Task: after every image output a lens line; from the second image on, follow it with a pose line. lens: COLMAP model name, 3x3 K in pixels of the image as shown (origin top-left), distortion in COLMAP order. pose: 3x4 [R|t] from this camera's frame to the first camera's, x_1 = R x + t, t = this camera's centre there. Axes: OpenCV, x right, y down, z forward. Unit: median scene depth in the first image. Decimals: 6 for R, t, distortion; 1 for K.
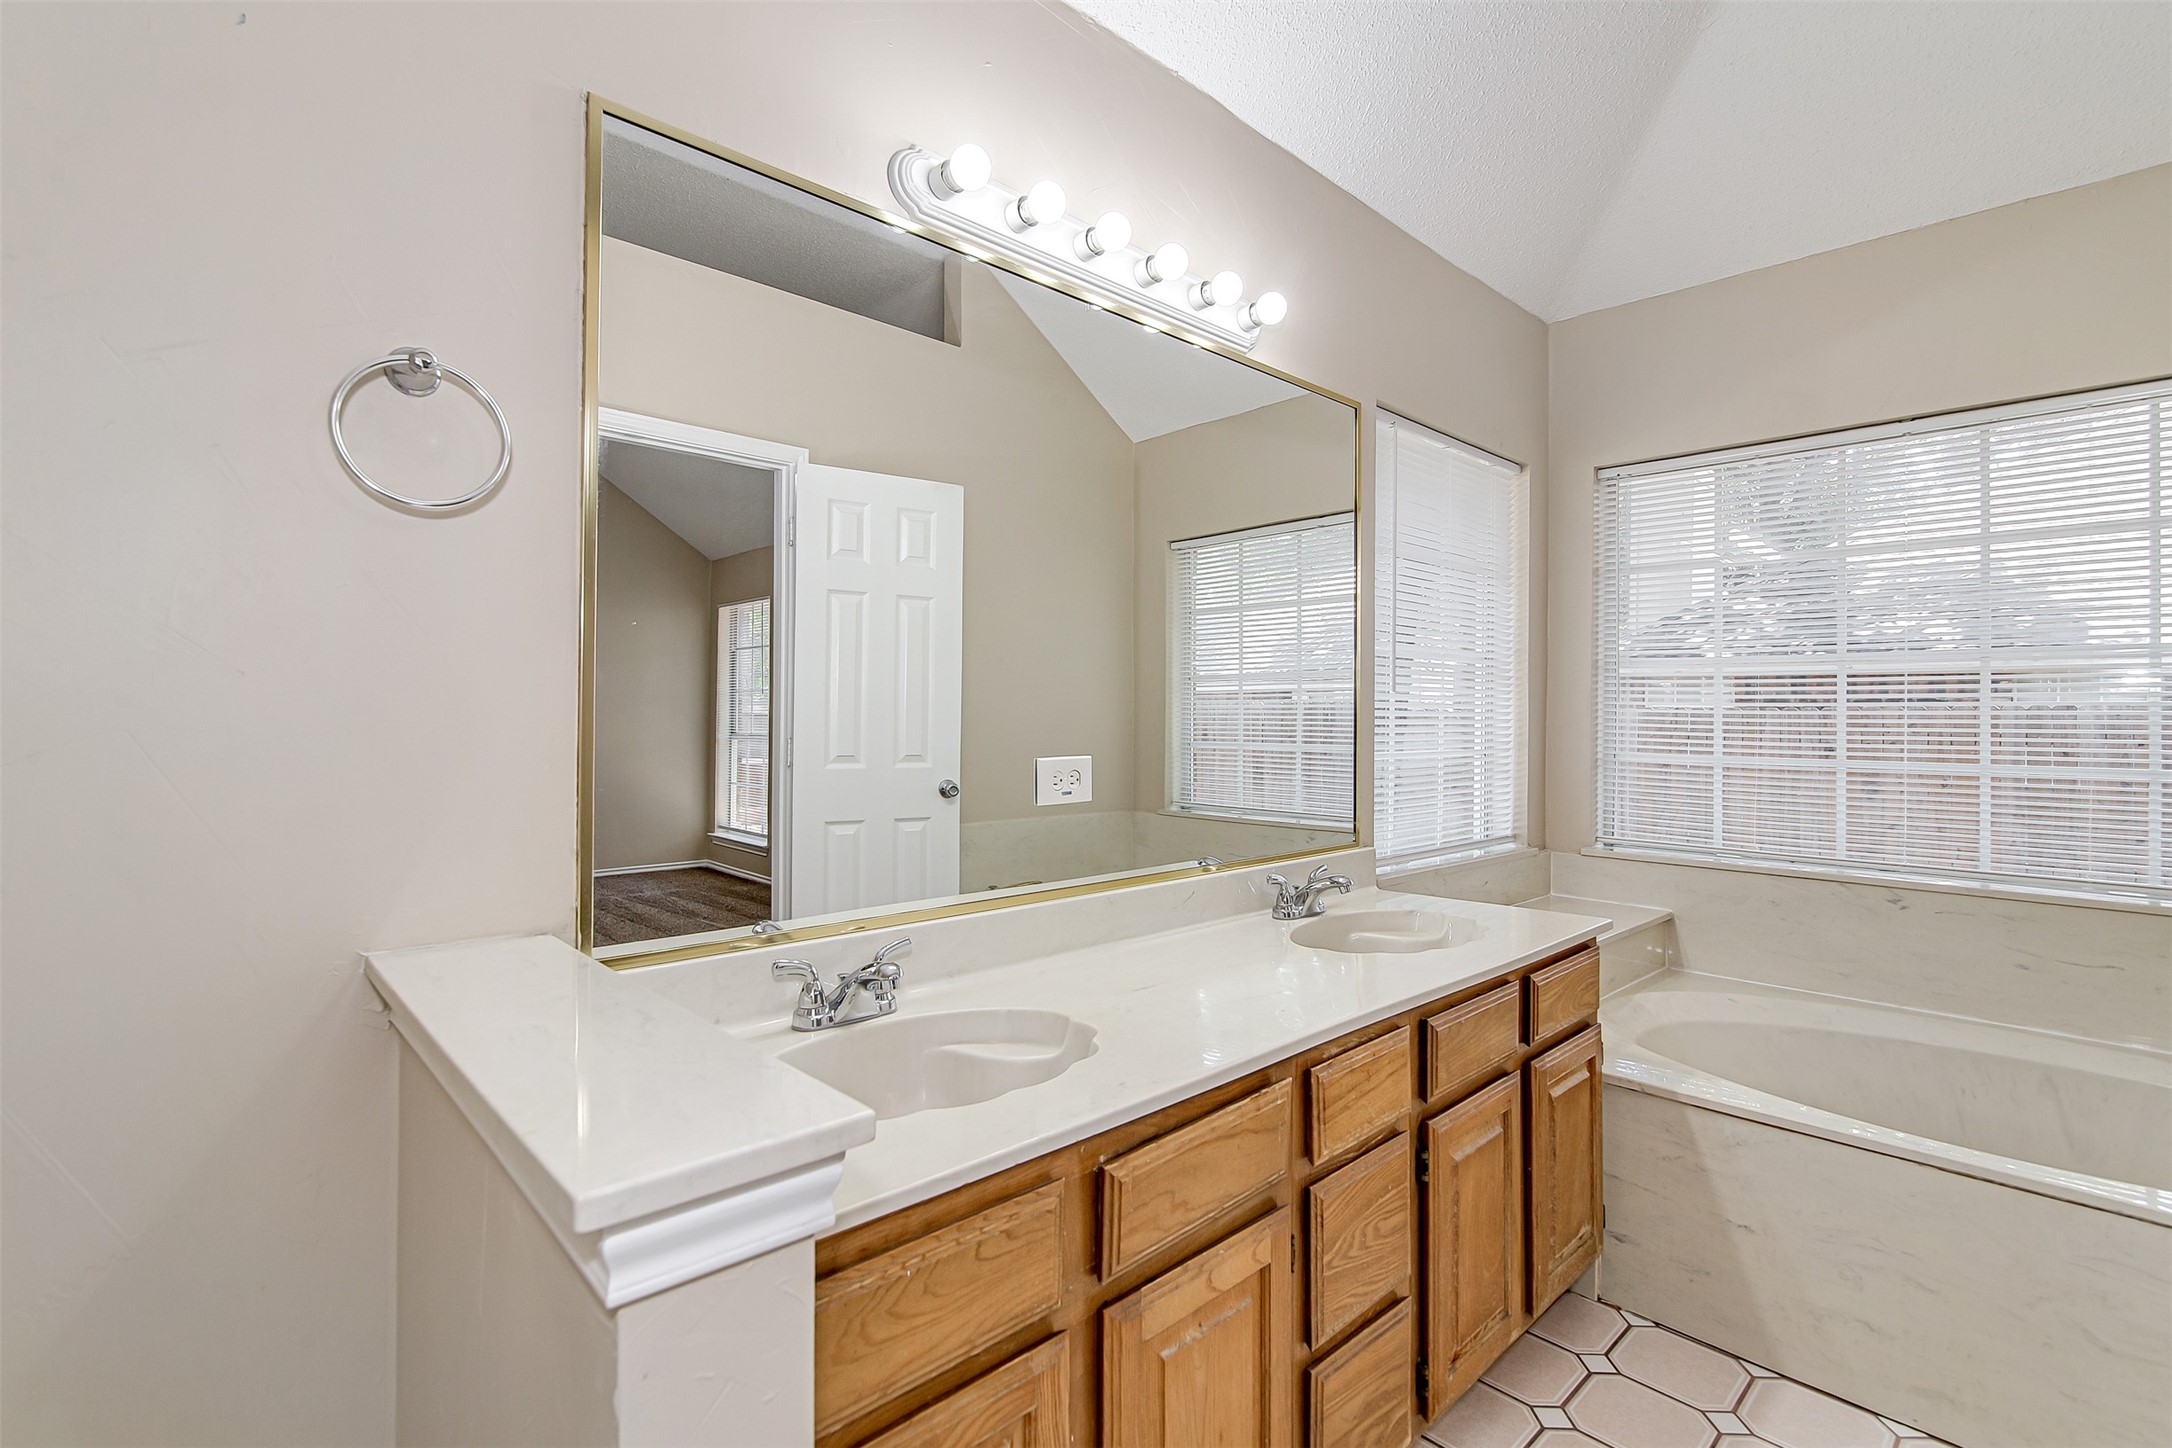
lens RADIAL K [[1007.7, 0, 1119.8], [0, 1007.7, 707.4], [0, 0, 1]] dist [-0.000490, -0.000423]
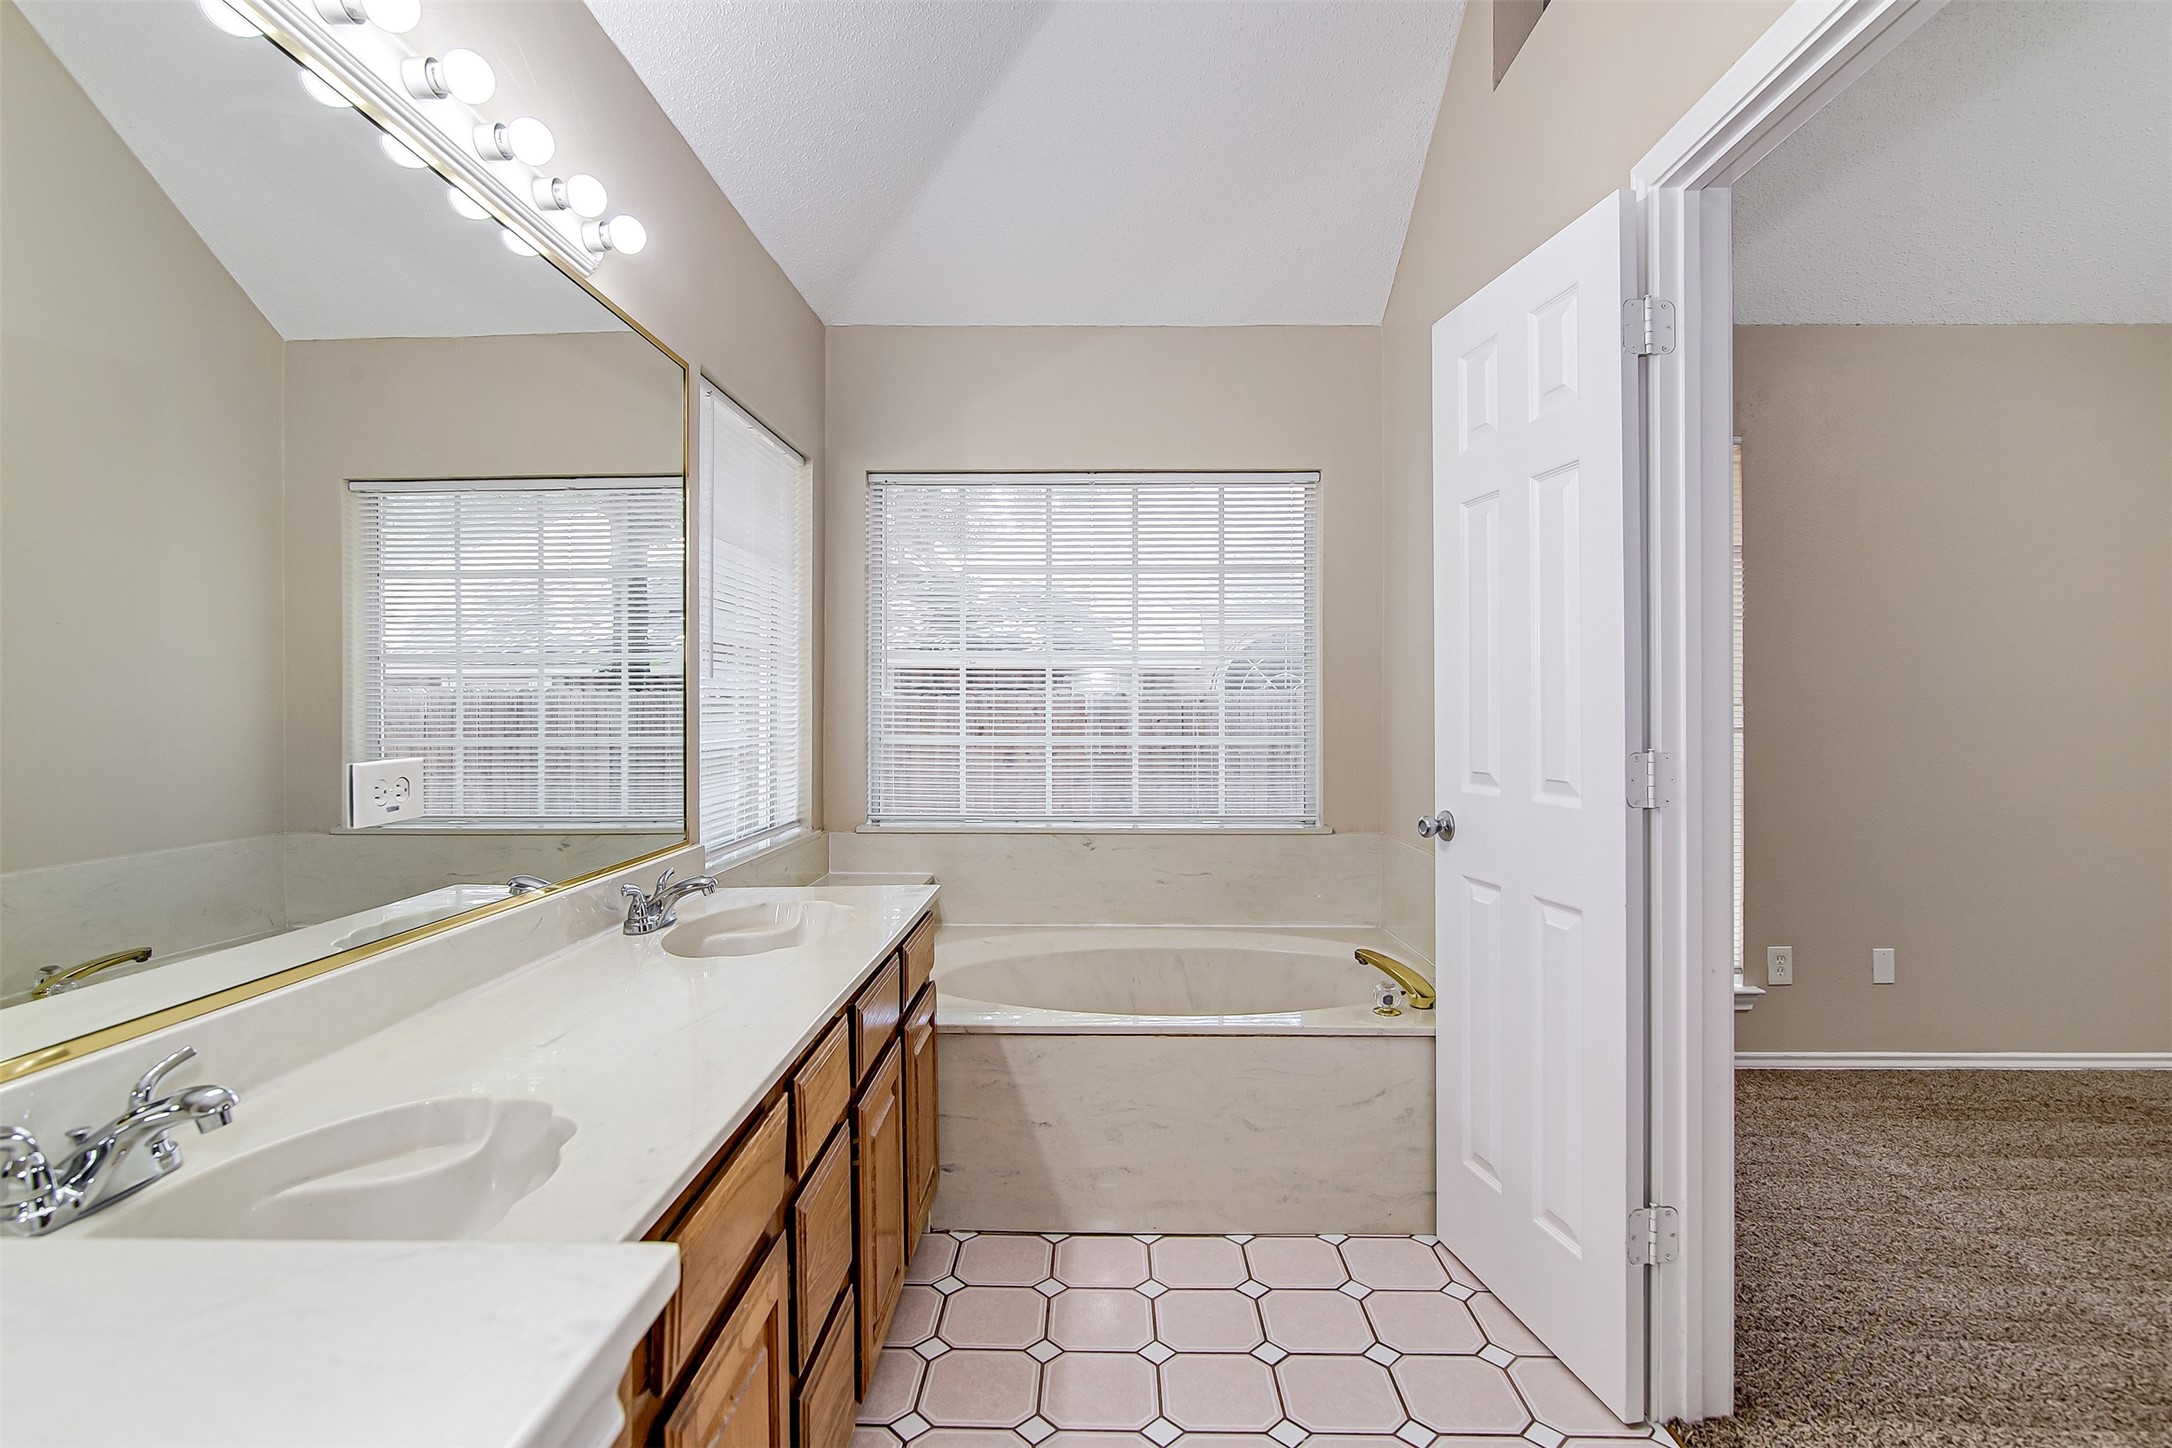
lens RADIAL K [[1007.7, 0, 1119.8], [0, 1007.7, 707.4], [0, 0, 1]] dist [-0.000490, -0.000423]
pose [[0.712910, -0.010098, 0.701183, -0.149993], [0.001932, 0.999921, 0.012436, 0.001581], [-0.701253, -0.007511, 0.712873, 0.074702]]
